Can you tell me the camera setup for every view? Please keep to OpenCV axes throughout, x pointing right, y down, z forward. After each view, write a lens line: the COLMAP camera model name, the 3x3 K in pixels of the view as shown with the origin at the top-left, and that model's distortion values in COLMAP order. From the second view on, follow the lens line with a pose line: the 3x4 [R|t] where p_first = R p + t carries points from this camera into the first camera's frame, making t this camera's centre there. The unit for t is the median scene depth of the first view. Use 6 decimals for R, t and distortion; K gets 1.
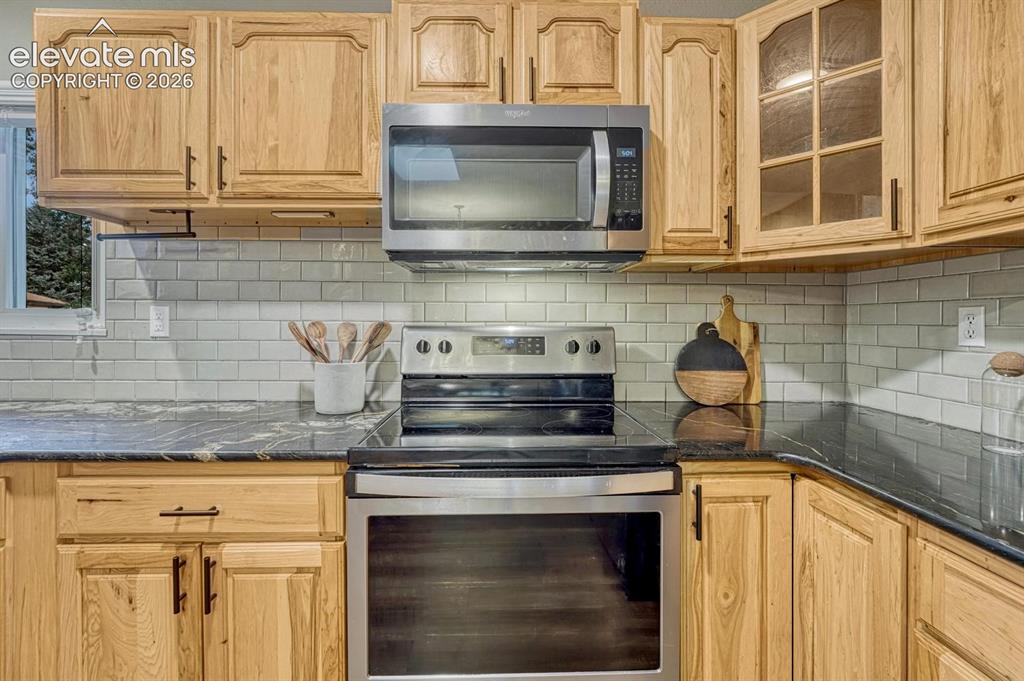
lens RADIAL K [[436.8, 0, 511.2], [0, 436.8, 325.7], [0, 0, 1]] dist [-0.011649, 0.000166]
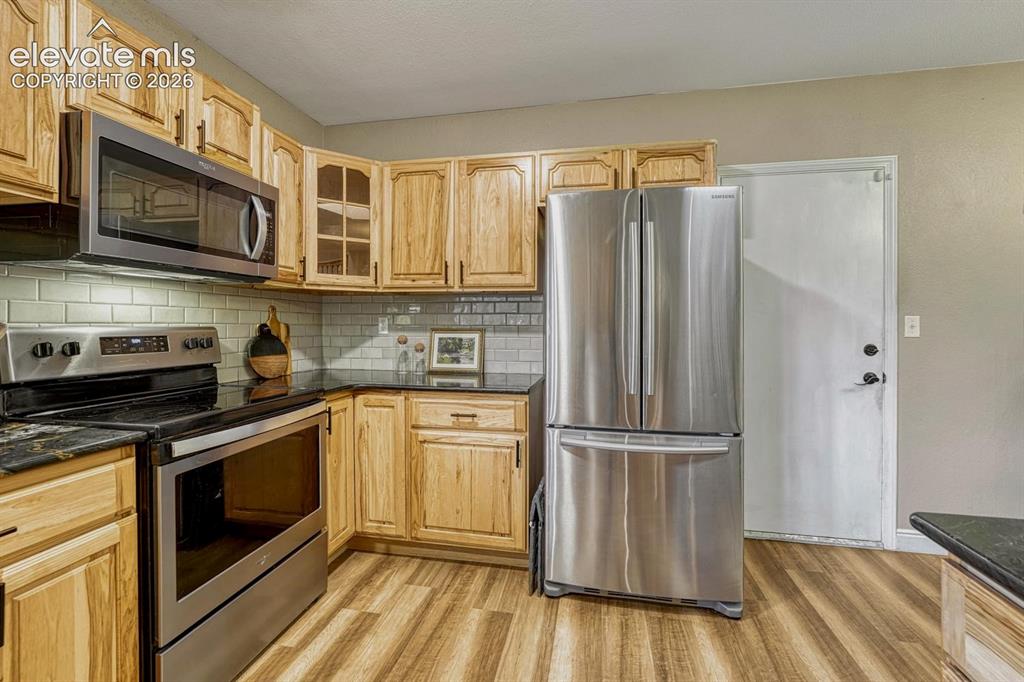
lens RADIAL K [[433.7, 0, 513.5], [0, 433.7, 325.4], [0, 0, 1]] dist [-0.007268, -0.000057]
pose [[0.214381, -0.002794, 0.976746, -0.989363], [0.005222, 0.999985, 0.001715, 0.000398], [-0.976736, 0.004733, 0.214392, -0.175927]]
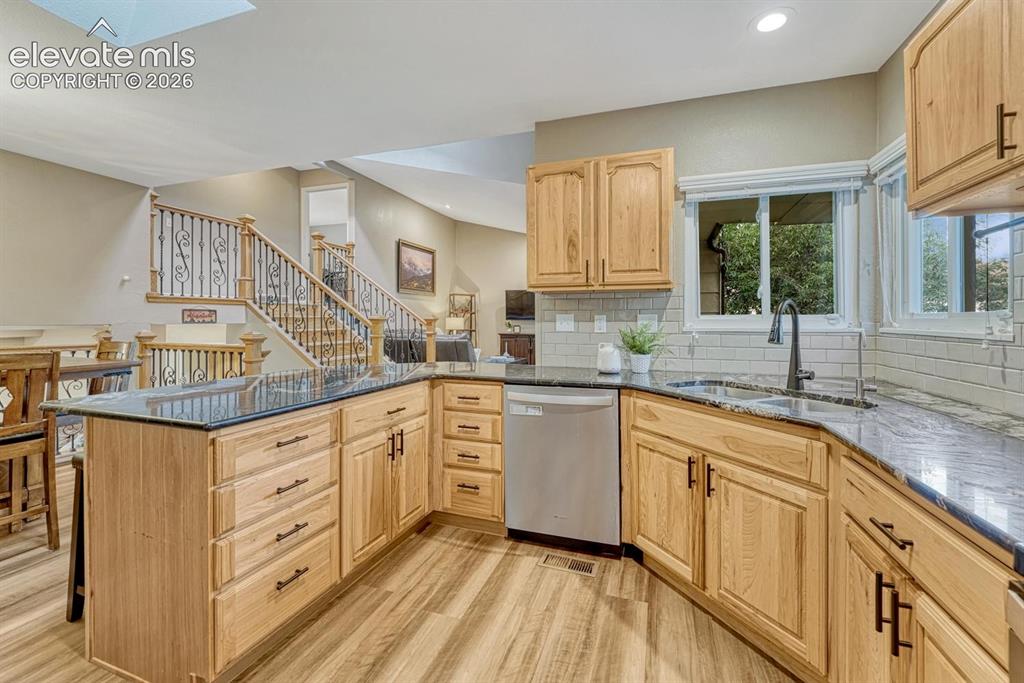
lens RADIAL K [[433.7, 0, 513.5], [0, 433.7, 325.9], [0, 0, 1]] dist [-0.007268, -0.000057]
pose [[-0.337963, 0.005515, -0.941143, 0.284992], [-0.014012, 0.999843, 0.010890, -0.004143], [0.941055, 0.016868, -0.337833, 0.415209]]
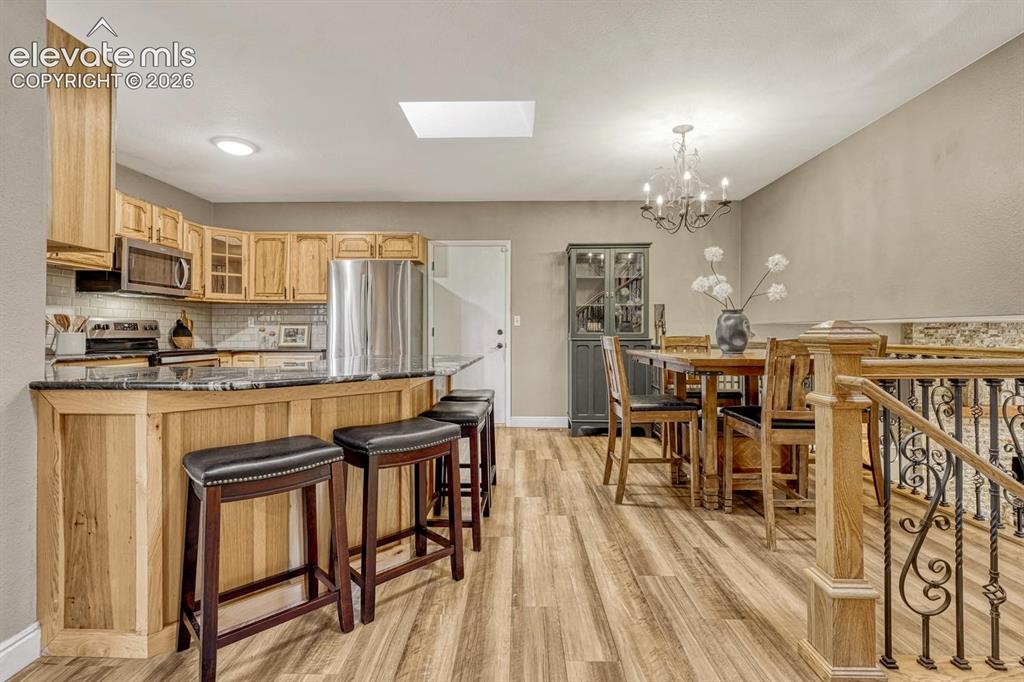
lens RADIAL K [[472.7, 0, 510.6], [0, 472.7, 328.9], [0, 0, 1]] dist [0.001863, 0.000211]
pose [[0.038336, 0.007807, 0.999234, -2.997301], [0.009642, 0.999920, -0.008183, 0.116897], [-0.999218, 0.009948, 0.038258, -1.464239]]
